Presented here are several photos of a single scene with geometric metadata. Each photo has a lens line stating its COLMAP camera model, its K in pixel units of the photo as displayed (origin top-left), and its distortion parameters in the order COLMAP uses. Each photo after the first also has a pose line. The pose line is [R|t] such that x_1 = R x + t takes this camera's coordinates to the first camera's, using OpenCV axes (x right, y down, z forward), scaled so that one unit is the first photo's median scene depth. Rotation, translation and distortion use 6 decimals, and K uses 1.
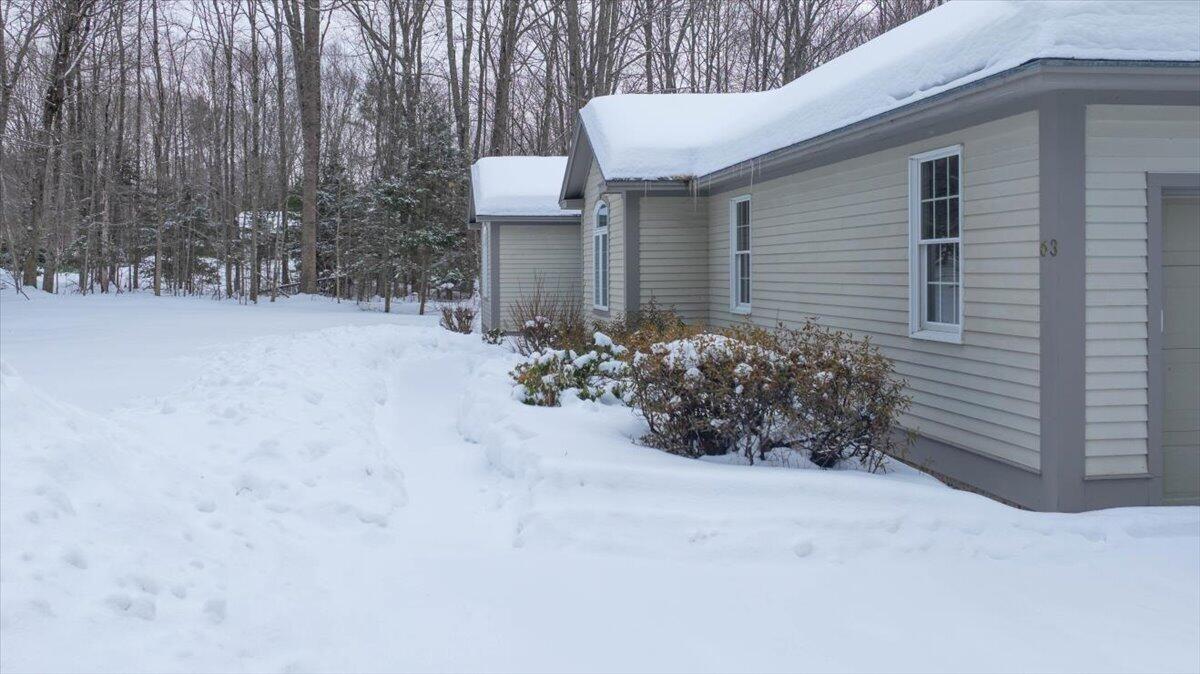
lens RADIAL K [[943.8, 0, 545.2], [0, 943.8, 285.1], [0, 0, 1]] dist [-0.006847, -0.011809]
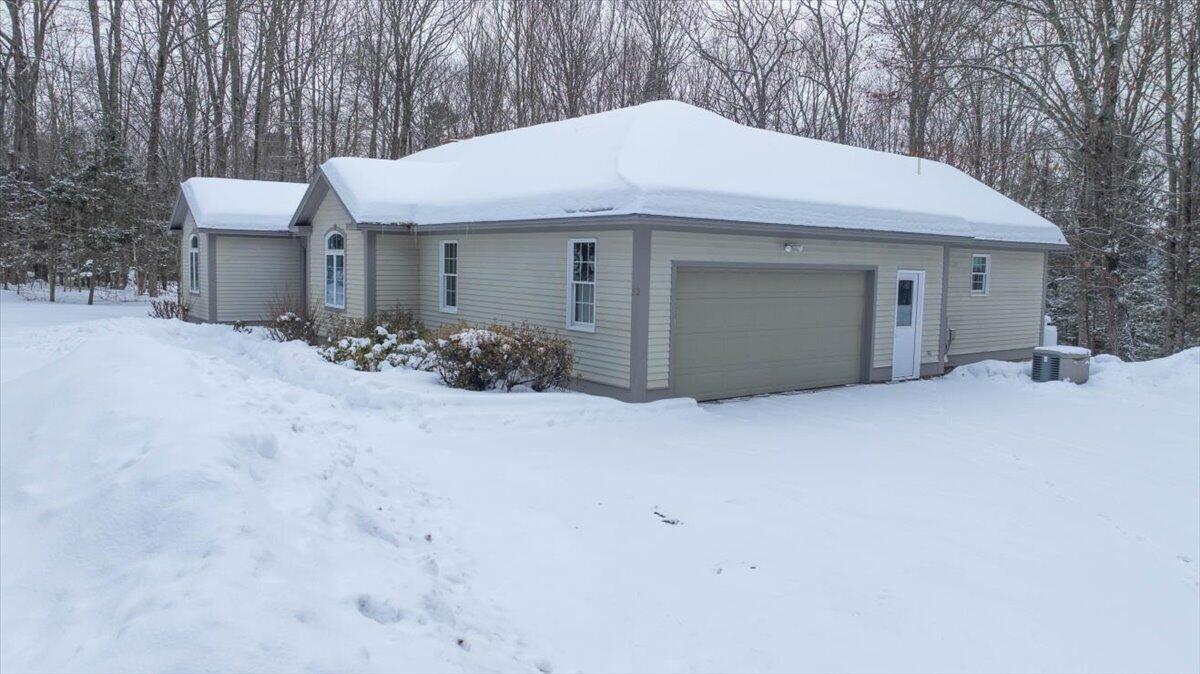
lens RADIAL K [[943.8, 0, 592.1], [0, 943.8, 336.2], [0, 0, 1]] dist [-0.006847, -0.011809]
pose [[0.858206, -0.018602, 0.512968, -0.624480], [-0.022712, 0.996988, 0.074152, -0.083714], [-0.512802, -0.075288, 0.855199, -0.780608]]
